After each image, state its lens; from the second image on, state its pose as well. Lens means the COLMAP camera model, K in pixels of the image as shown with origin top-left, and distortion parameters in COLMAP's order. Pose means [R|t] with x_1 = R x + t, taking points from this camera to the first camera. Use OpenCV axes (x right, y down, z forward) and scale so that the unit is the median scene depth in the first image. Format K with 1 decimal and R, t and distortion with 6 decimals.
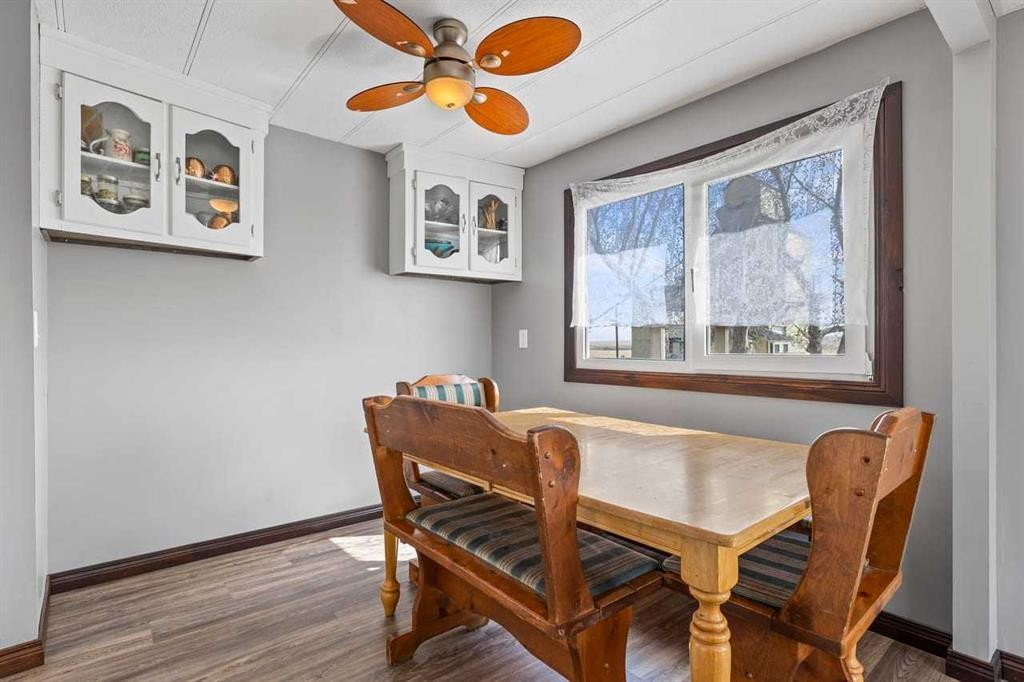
lens RADIAL K [[509.8, 0, 518.8], [0, 509.8, 347.6], [0, 0, 1]] dist [-0.002526, 0.000597]
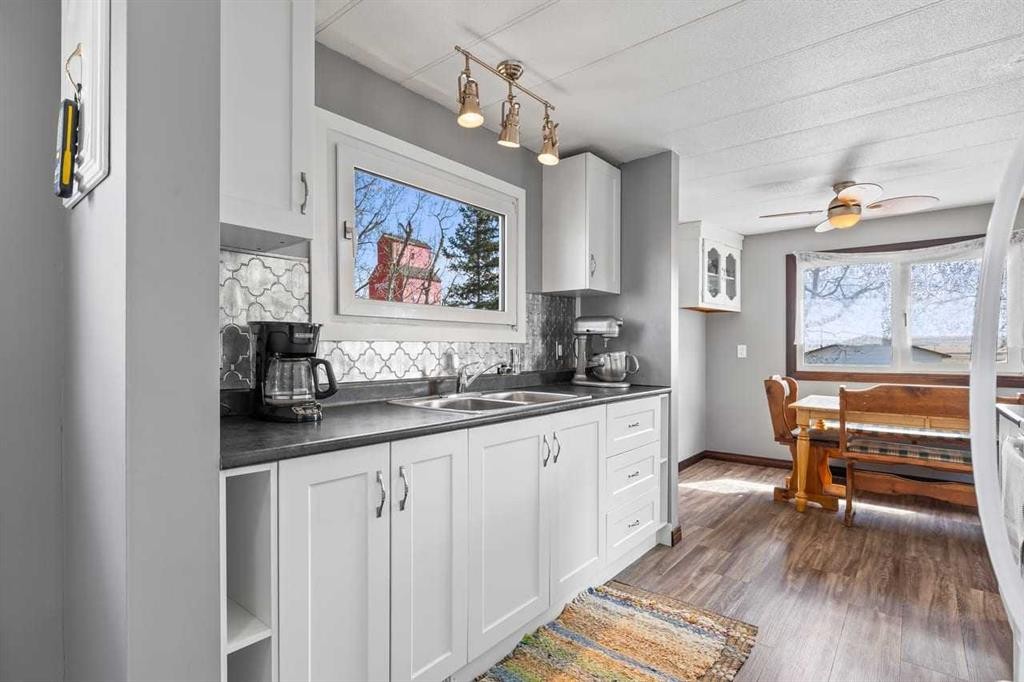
lens RADIAL K [[509.8, 0, 507.3], [0, 509.8, 351.2], [0, 0, 1]] dist [-0.002526, 0.000597]
pose [[0.981534, 0.001038, 0.191285, -1.448164], [-0.000430, 0.999995, -0.003219, -0.019212], [-0.191287, 0.003078, 0.981529, -0.480860]]
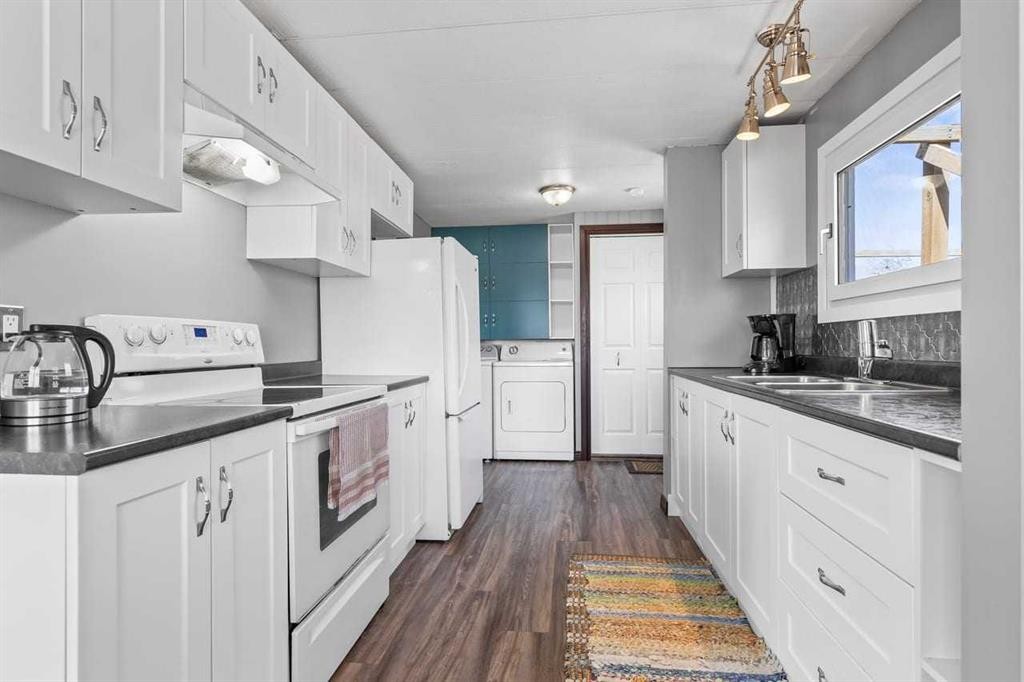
lens RADIAL K [[509.8, 0, 516.6], [0, 509.8, 345.7], [0, 0, 1]] dist [-0.002526, 0.000597]
pose [[-0.721986, 0.011587, -0.691810, -0.303887], [0.006427, 0.999929, 0.010041, -0.005511], [0.691878, 0.002803, -0.722009, 0.788633]]
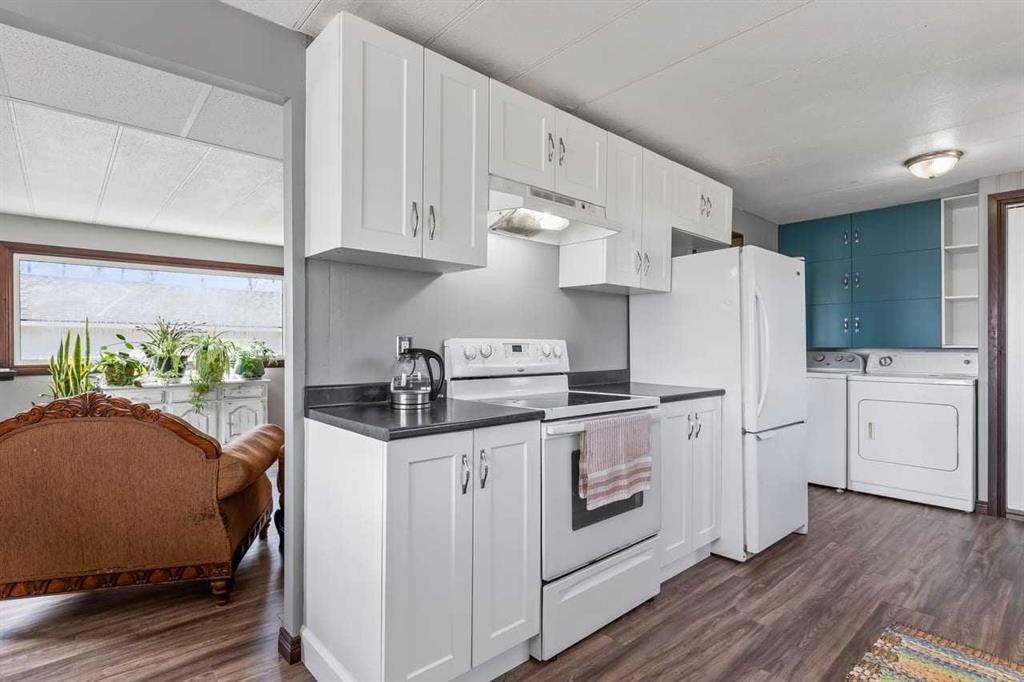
lens RADIAL K [[509.8, 0, 514.9], [0, 509.8, 344.7], [0, 0, 1]] dist [-0.002526, 0.000597]
pose [[-0.999407, 0.003308, -0.034269, -0.466769], [0.003202, 0.999990, 0.003140, -0.034337], [0.034279, 0.003028, -0.999408, 0.951893]]
